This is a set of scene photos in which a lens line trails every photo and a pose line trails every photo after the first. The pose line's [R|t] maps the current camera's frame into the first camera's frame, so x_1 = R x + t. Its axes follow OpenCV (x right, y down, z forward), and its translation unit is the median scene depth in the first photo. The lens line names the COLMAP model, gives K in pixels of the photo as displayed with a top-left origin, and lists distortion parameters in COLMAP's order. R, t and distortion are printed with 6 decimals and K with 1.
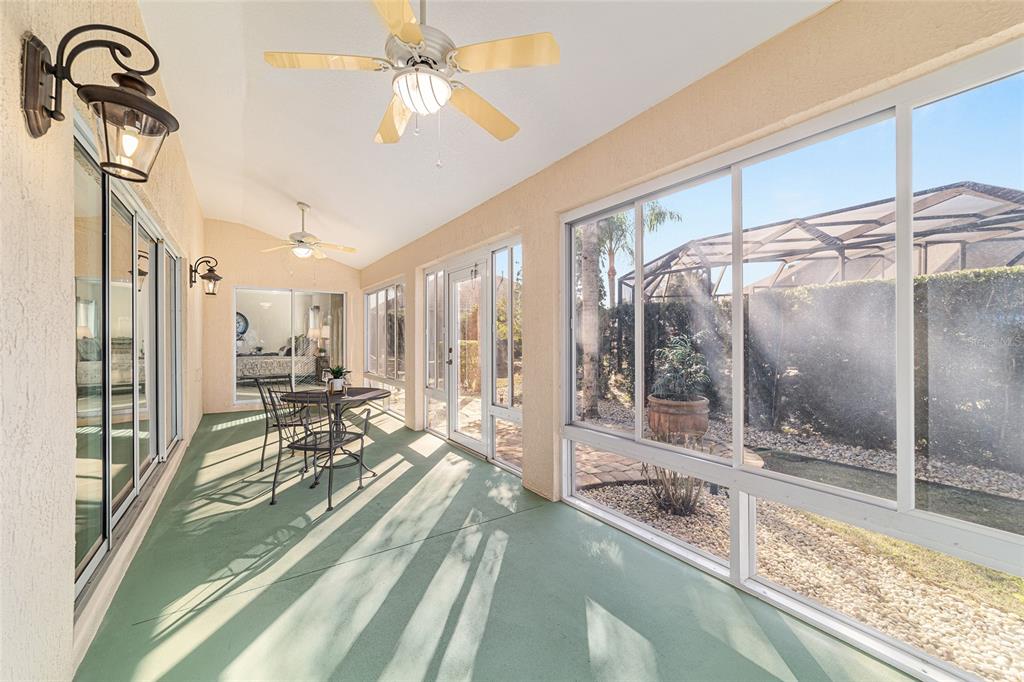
lens RADIAL K [[401.7, 0, 512.0], [0, 401.7, 341.0], [0, 0, 1]] dist [-0.000919, 0.000092]
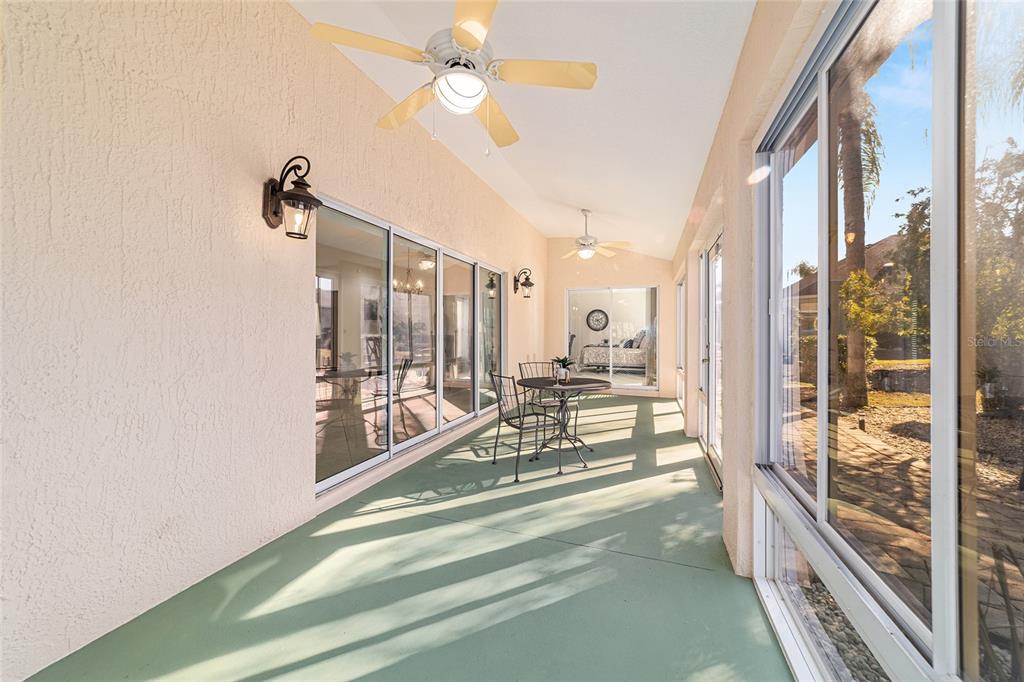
lens RADIAL K [[401.1, 0, 510.9], [0, 401.1, 337.5], [0, 0, 1]] dist [-0.020222, 0.010786]
pose [[0.577020, 0.011769, -0.816645, 0.422628], [-0.006511, 0.999931, 0.009809, 0.001562], [0.816704, -0.000343, 0.577057, 0.310742]]
